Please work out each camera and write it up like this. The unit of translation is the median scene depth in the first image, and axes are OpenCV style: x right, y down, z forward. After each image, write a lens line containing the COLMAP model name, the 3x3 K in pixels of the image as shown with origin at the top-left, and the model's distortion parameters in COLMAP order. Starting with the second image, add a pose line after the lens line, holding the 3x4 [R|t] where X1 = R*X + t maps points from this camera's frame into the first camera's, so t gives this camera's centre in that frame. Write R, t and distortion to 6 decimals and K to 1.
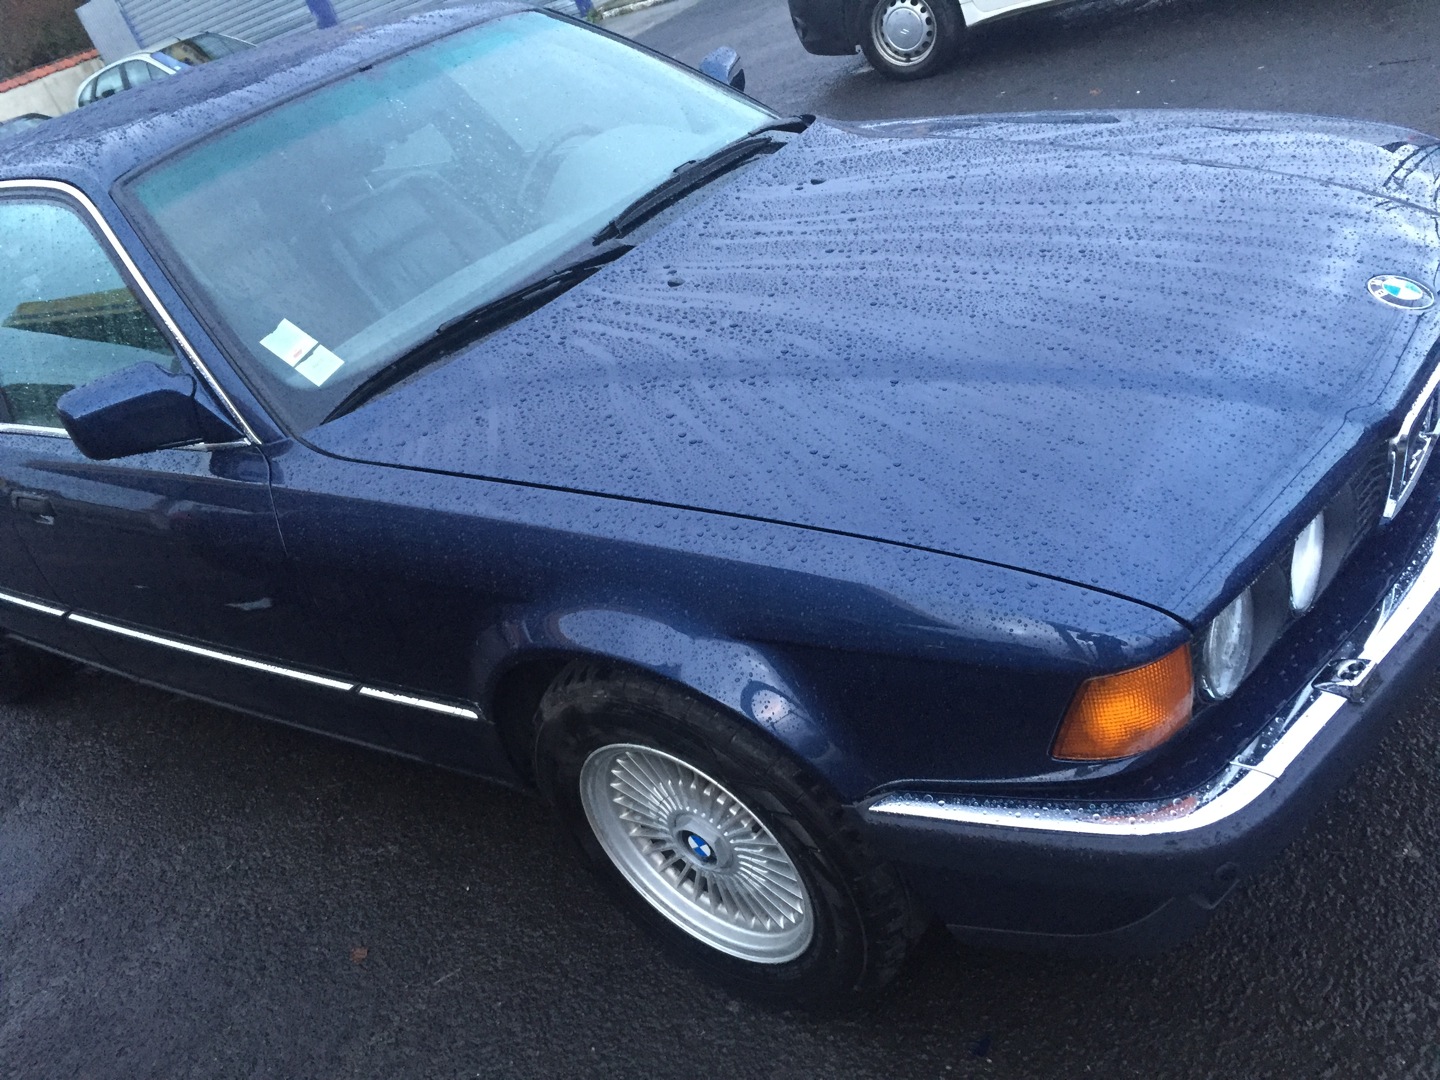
lens RADIAL K [[1233.5, 0, 724.0], [0, 1233.5, 535.7], [0, 0, 1]] dist [0.068668, -0.094280]
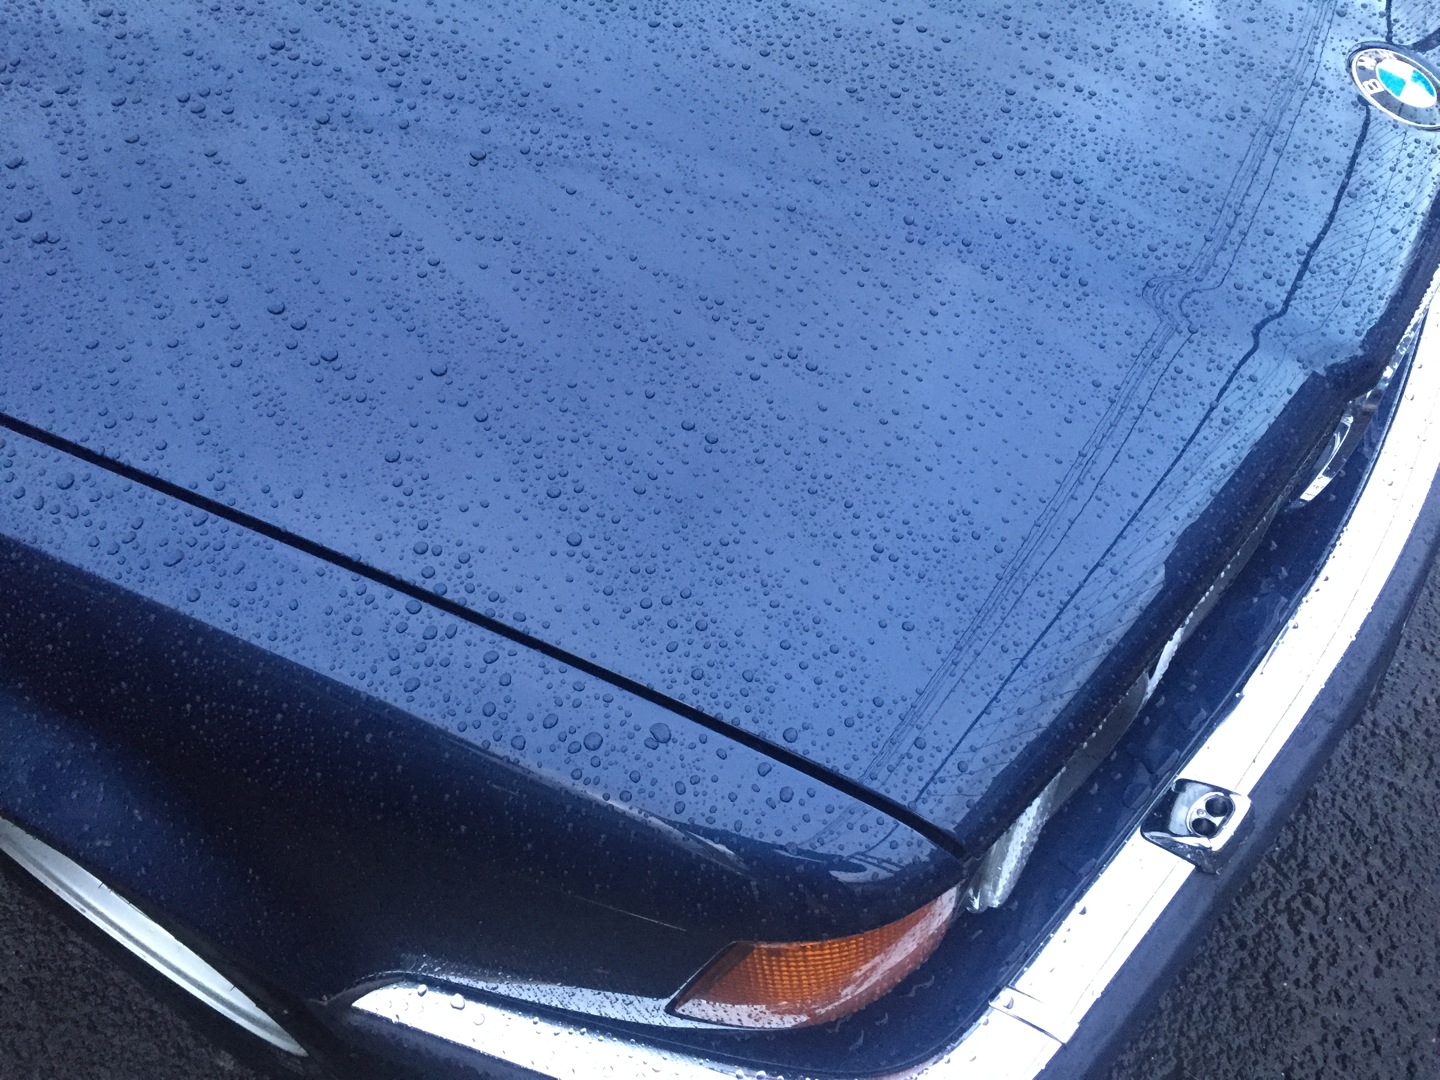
lens RADIAL K [[1233.5, 0, 724.0], [0, 1233.5, 535.7], [0, 0, 1]] dist [0.068668, -0.094280]
pose [[0.978125, 0.045773, 0.202918, 0.144018], [-0.104581, 0.951451, 0.289488, -0.137709], [-0.179815, -0.304377, 0.935426, 0.482142]]
